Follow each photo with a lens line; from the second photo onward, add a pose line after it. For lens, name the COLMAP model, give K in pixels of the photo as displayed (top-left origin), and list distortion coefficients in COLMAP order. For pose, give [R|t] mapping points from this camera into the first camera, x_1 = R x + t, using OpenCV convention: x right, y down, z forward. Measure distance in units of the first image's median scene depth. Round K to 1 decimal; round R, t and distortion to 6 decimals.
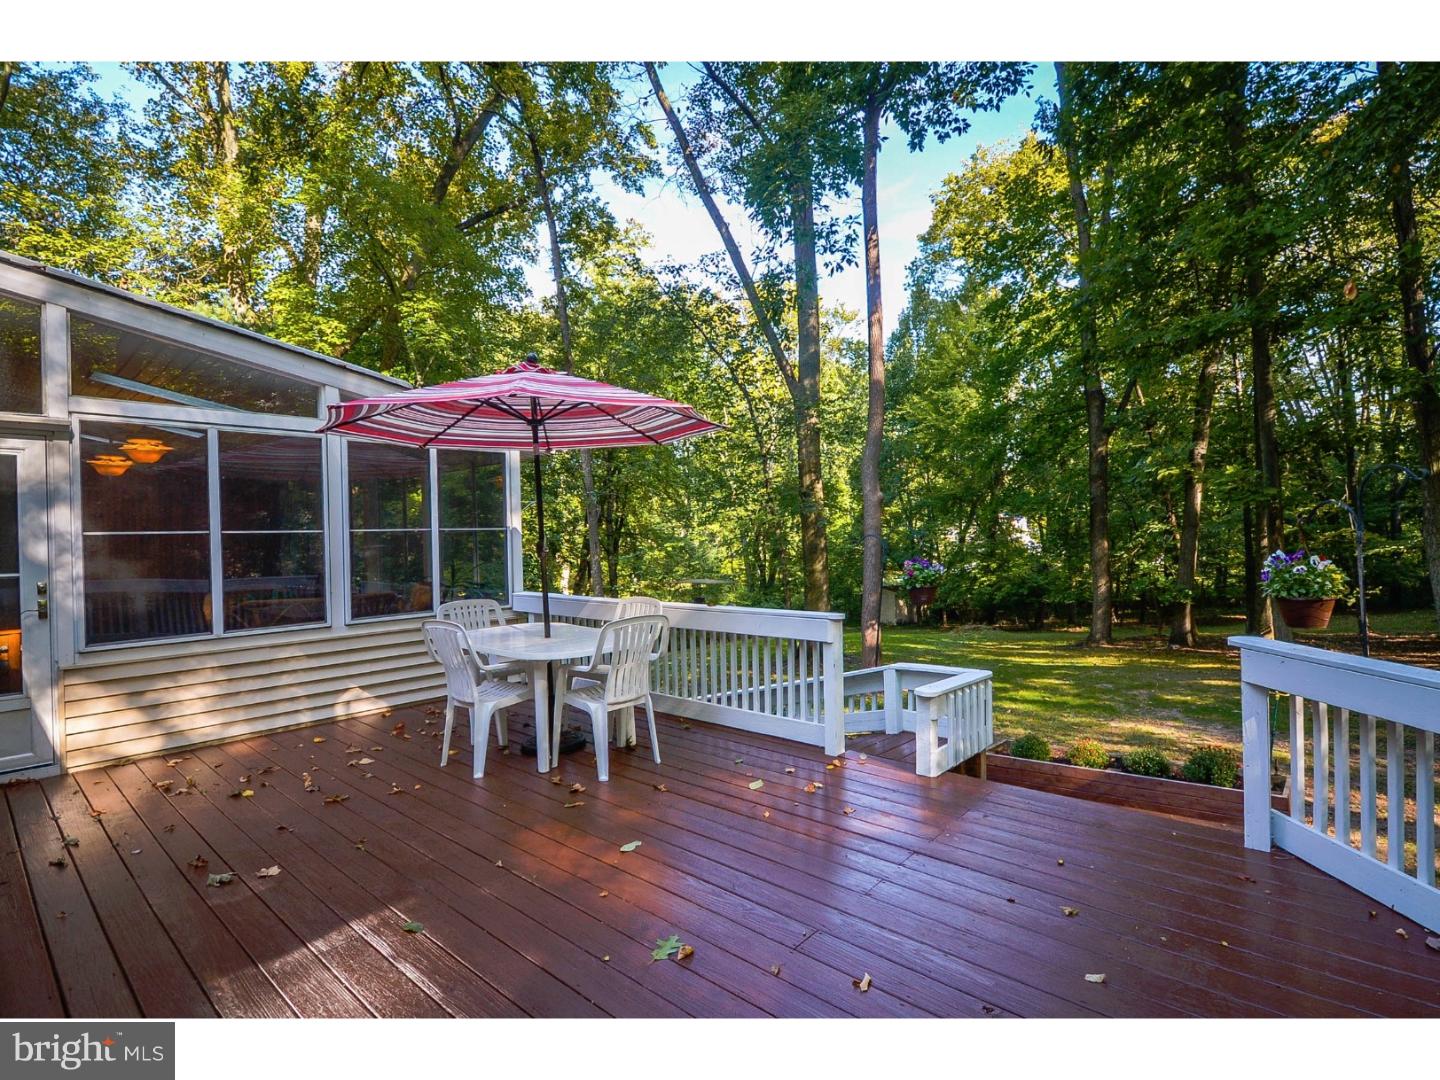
lens RADIAL K [[739.8, 0, 720.0], [0, 739.8, 540.0], [0, 0, 1]] dist [-0.002054, -0.000232]
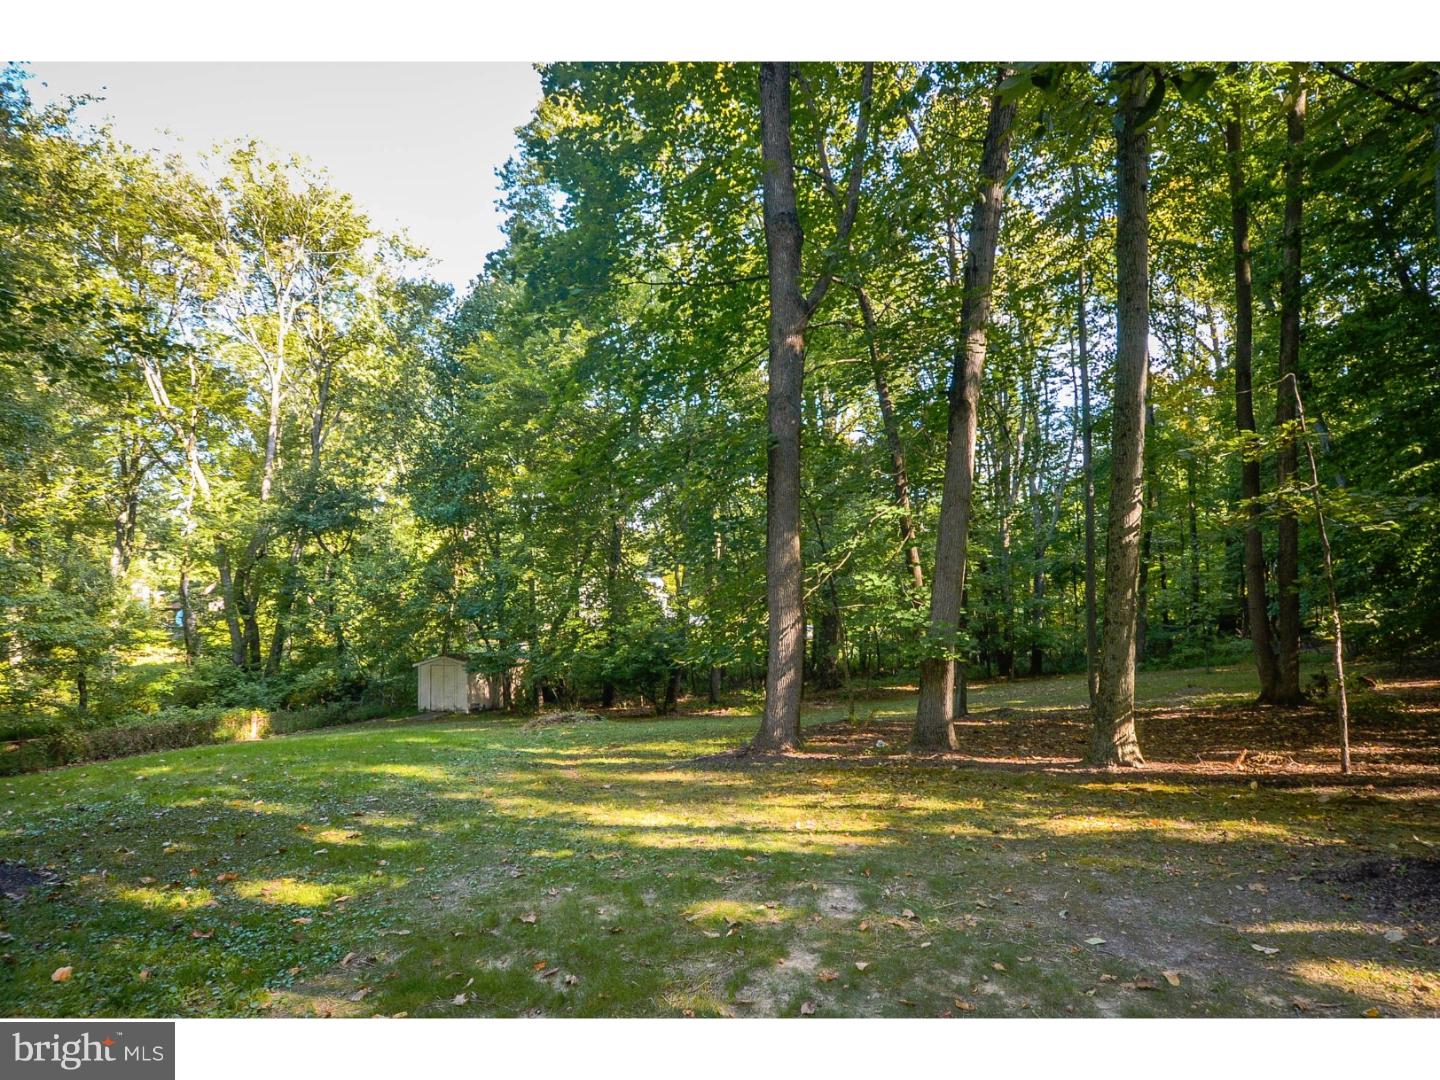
lens RADIAL K [[763.1, 0, 720.0], [0, 763.1, 540.0], [0, 0, 1]] dist [-0.000865, -0.000027]
pose [[0.890886, 0.054659, 0.450926, 0.160018], [-0.010629, 0.994970, -0.099605, 0.034863], [-0.454102, 0.083944, 0.886986, 0.370436]]
